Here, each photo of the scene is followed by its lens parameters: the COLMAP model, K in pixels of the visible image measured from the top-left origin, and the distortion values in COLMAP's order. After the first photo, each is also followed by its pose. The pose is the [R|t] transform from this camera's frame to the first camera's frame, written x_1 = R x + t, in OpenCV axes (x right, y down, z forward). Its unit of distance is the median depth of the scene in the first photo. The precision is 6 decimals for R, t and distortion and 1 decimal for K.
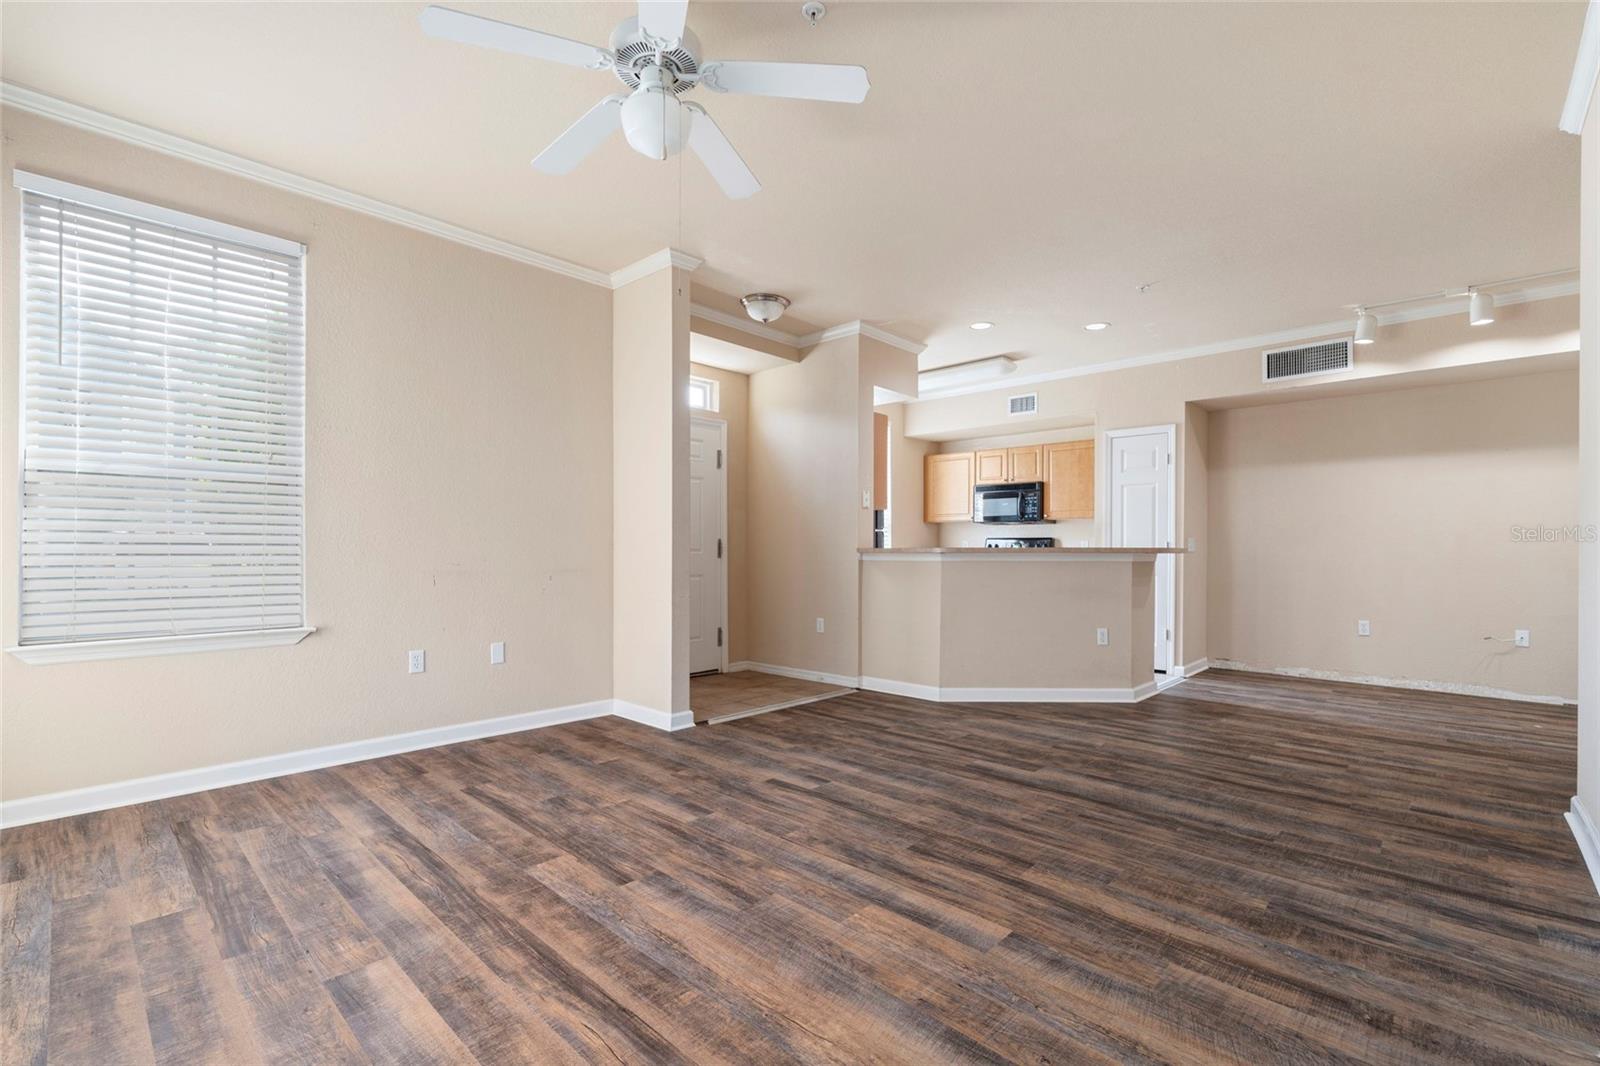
lens RADIAL K [[704.2, 0, 797.0], [0, 704.2, 550.5], [0, 0, 1]] dist [-0.000309, 0.000211]
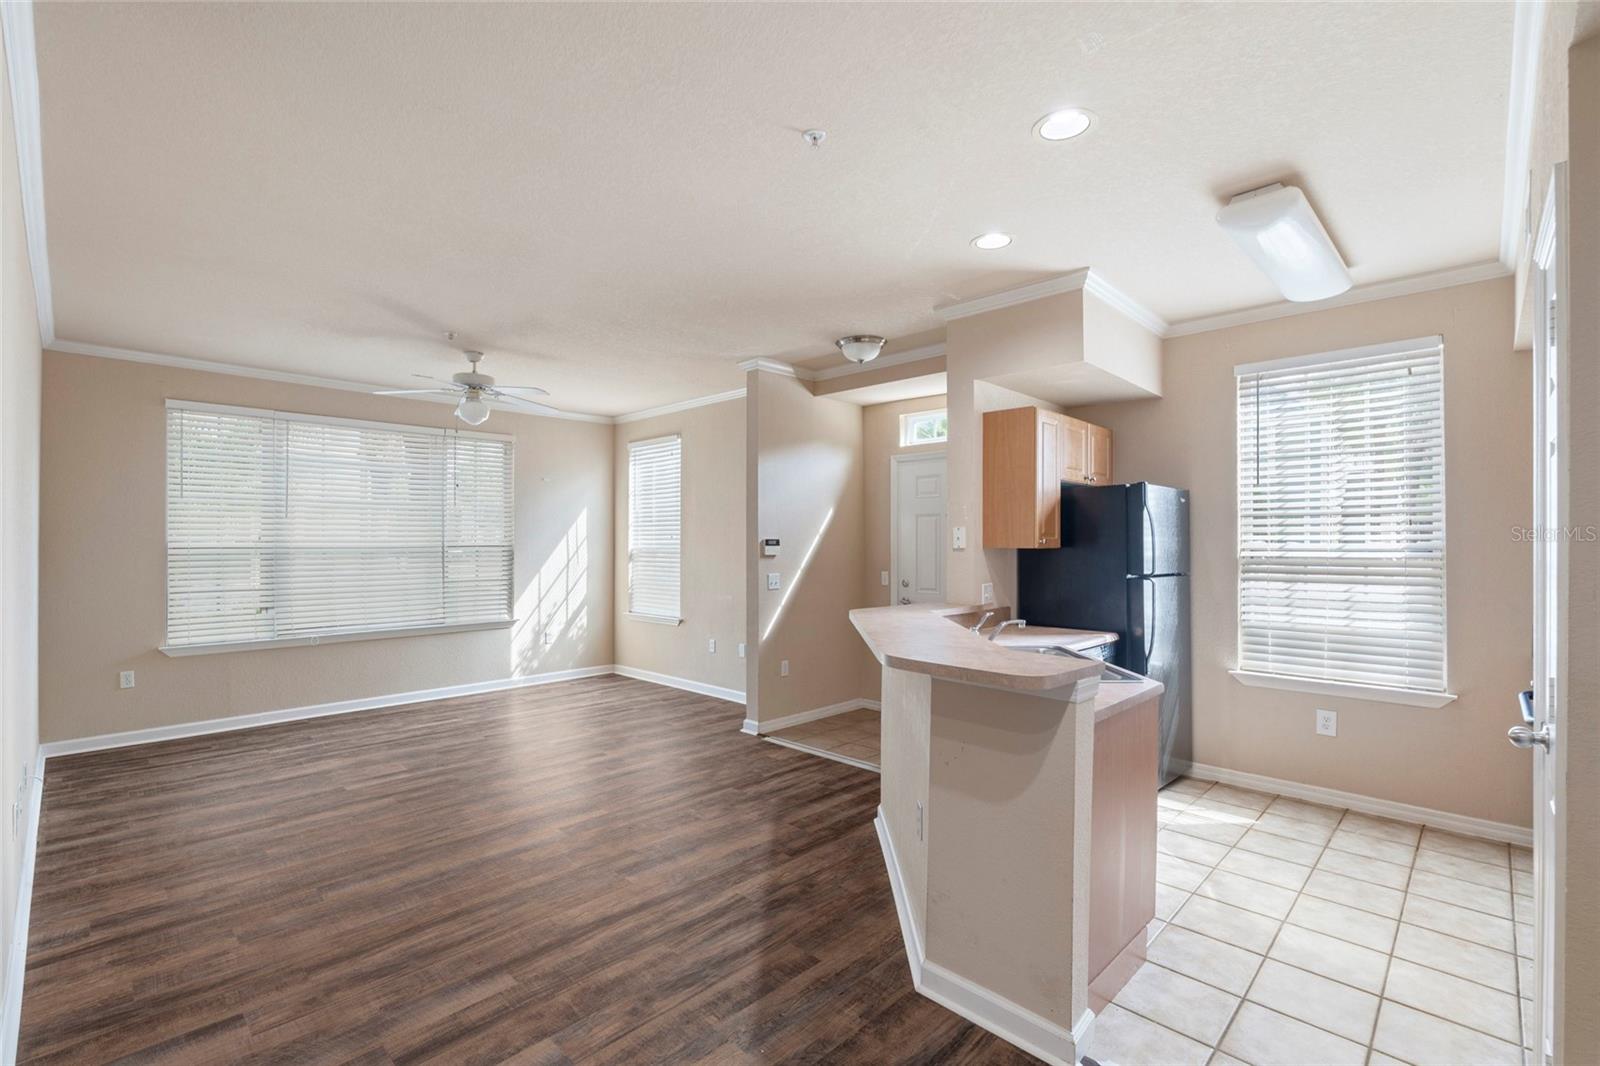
lens RADIAL K [[704.2, 0, 797.0], [0, 704.2, 550.5], [0, 0, 1]] dist [-0.000309, 0.000211]
pose [[-0.011099, 0.000941, -0.999938, 1.568714], [-0.001182, 0.999999, 0.000954, -0.112337], [0.999938, 0.001193, -0.011098, 1.557224]]
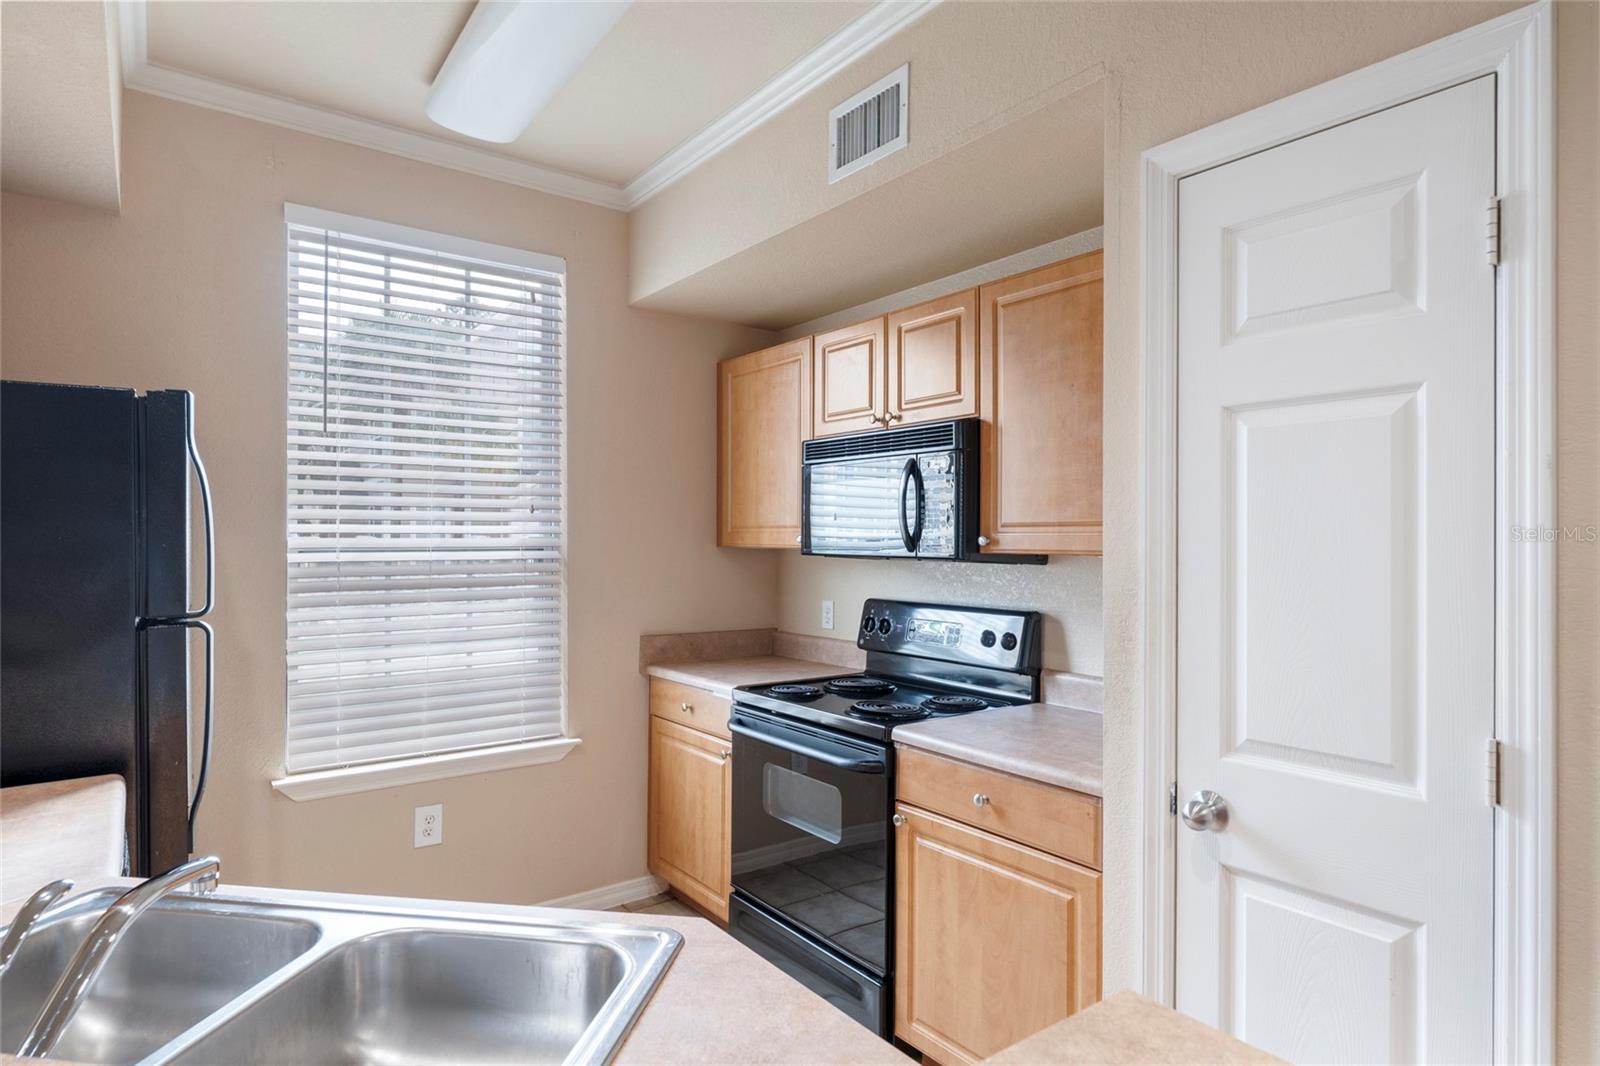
lens RADIAL K [[868.7, 0, 800.0], [0, 868.7, 533.0], [0, 0, 1]] dist [-0.000435, -0.000016]
pose [[0.987072, -0.004009, -0.160228, 0.821521], [0.003586, 0.999989, -0.002931, -0.128212], [0.160238, 0.002318, 0.987076, 1.599270]]
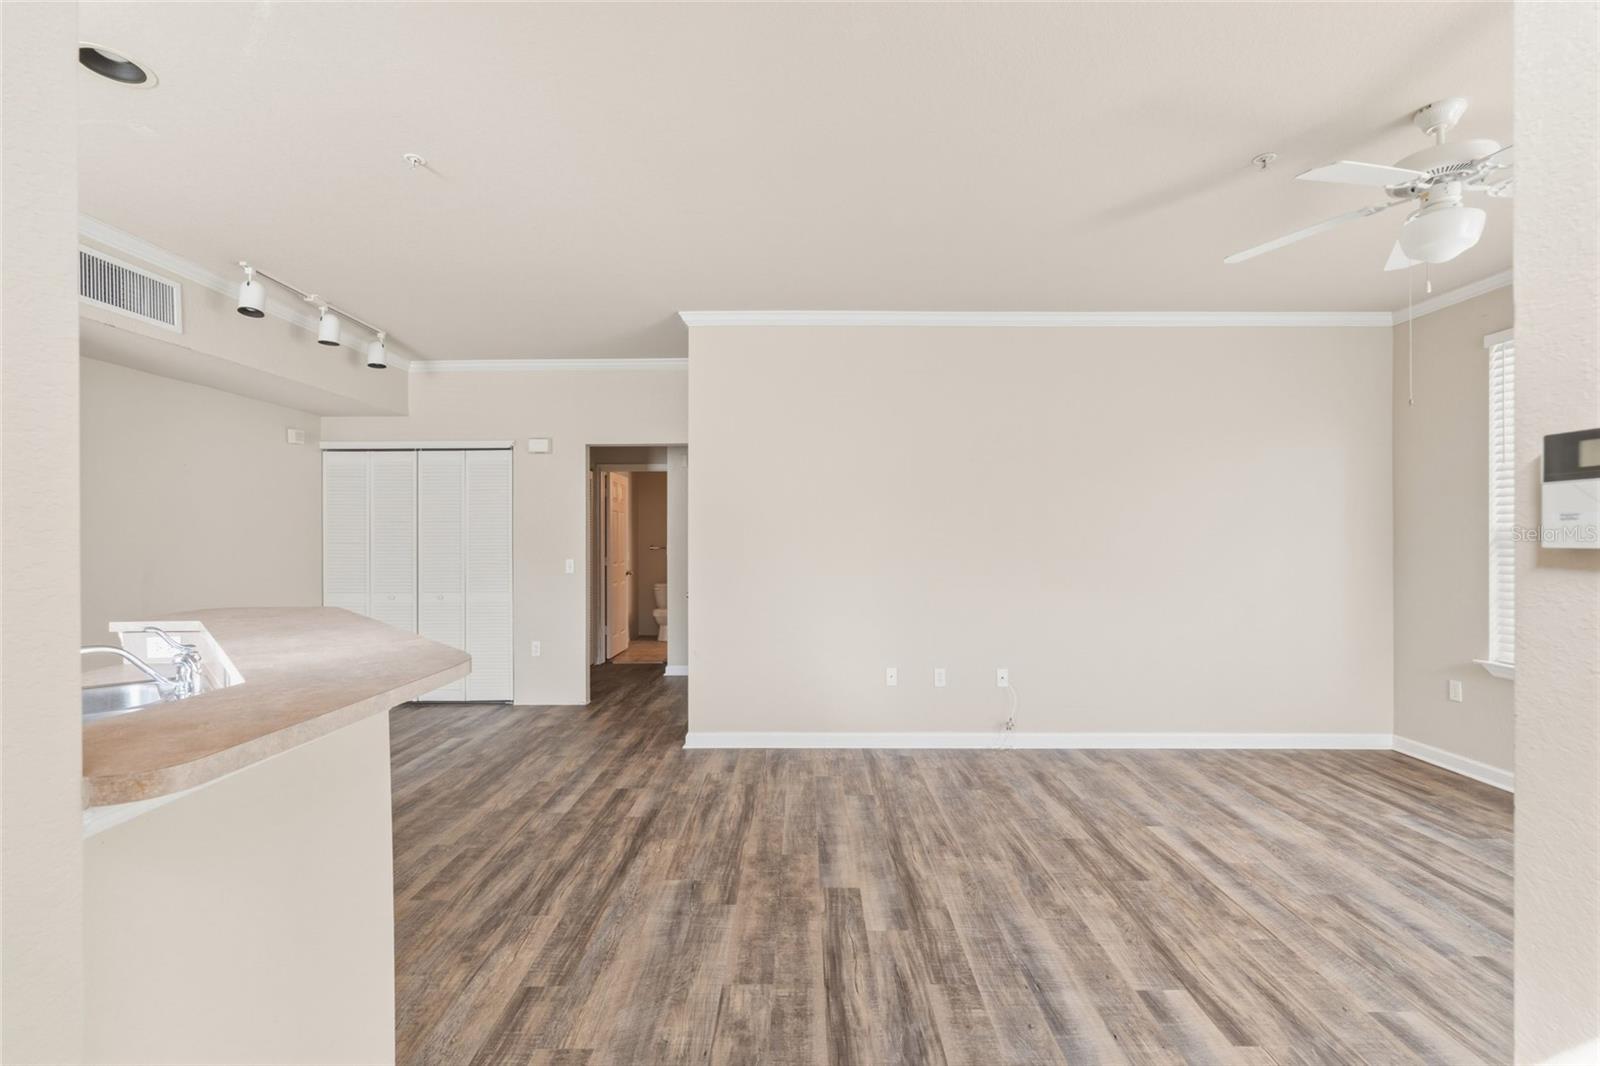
lens RADIAL K [[699.1, 0, 800.0], [0, 699.1, 533.0], [0, 0, 1]] dist [-0.001260, -0.000273]
pose [[-0.686111, -0.000728, 0.727496, -0.226987], [-0.004025, 0.999988, -0.002795, -0.102147], [-0.727486, -0.004846, -0.686106, 1.825950]]
